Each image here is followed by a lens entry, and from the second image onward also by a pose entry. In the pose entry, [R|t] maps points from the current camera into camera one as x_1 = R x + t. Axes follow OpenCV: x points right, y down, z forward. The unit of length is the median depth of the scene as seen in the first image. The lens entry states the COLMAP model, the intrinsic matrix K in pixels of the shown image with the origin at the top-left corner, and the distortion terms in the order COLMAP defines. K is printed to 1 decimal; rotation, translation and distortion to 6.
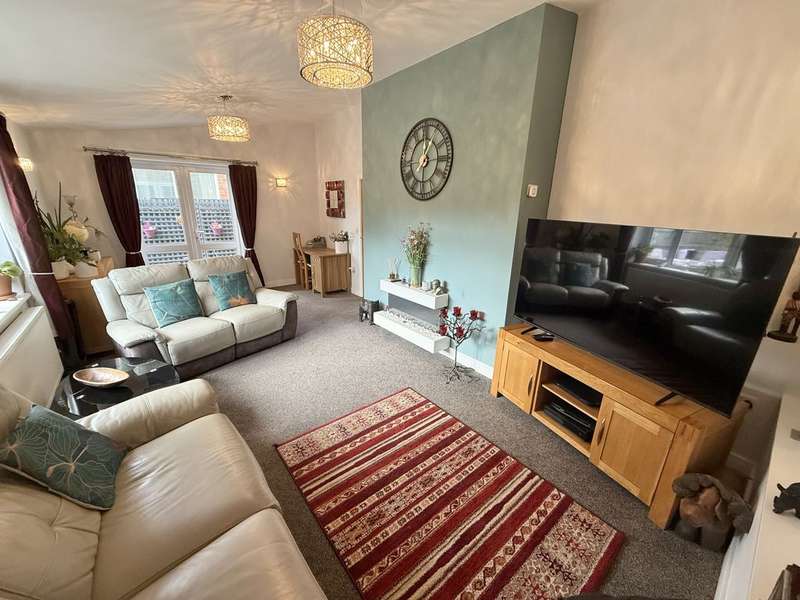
lens RADIAL K [[316.8, 0, 397.9], [0, 316.8, 300.3], [0, 0, 1]] dist [0.002006, 0.000153]
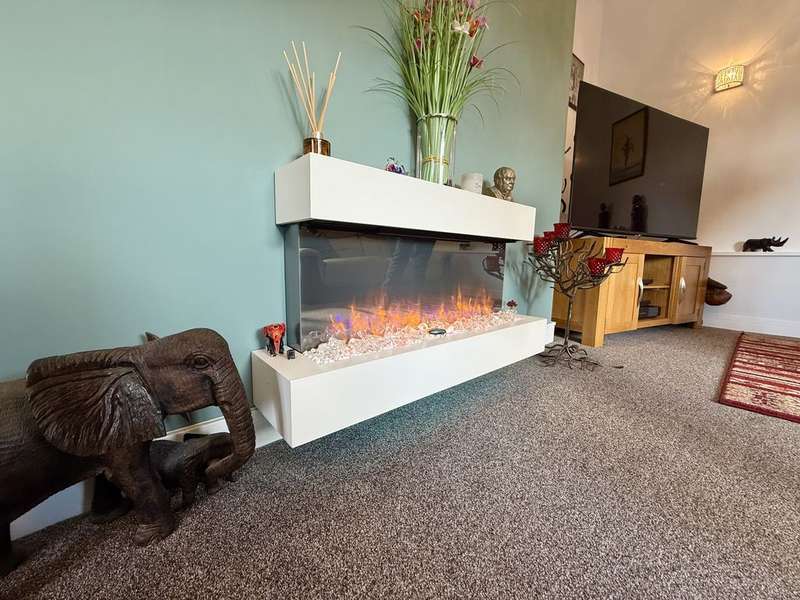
lens RADIAL K [[316.8, 0, 399.3], [0, 316.8, 299.0], [0, 0, 1]] dist [0.002006, 0.000153]
pose [[-0.031356, -0.142176, 0.989345, -0.273735], [0.277882, 0.949568, 0.145266, -0.002882], [-0.960103, 0.279476, 0.009734, 1.160845]]
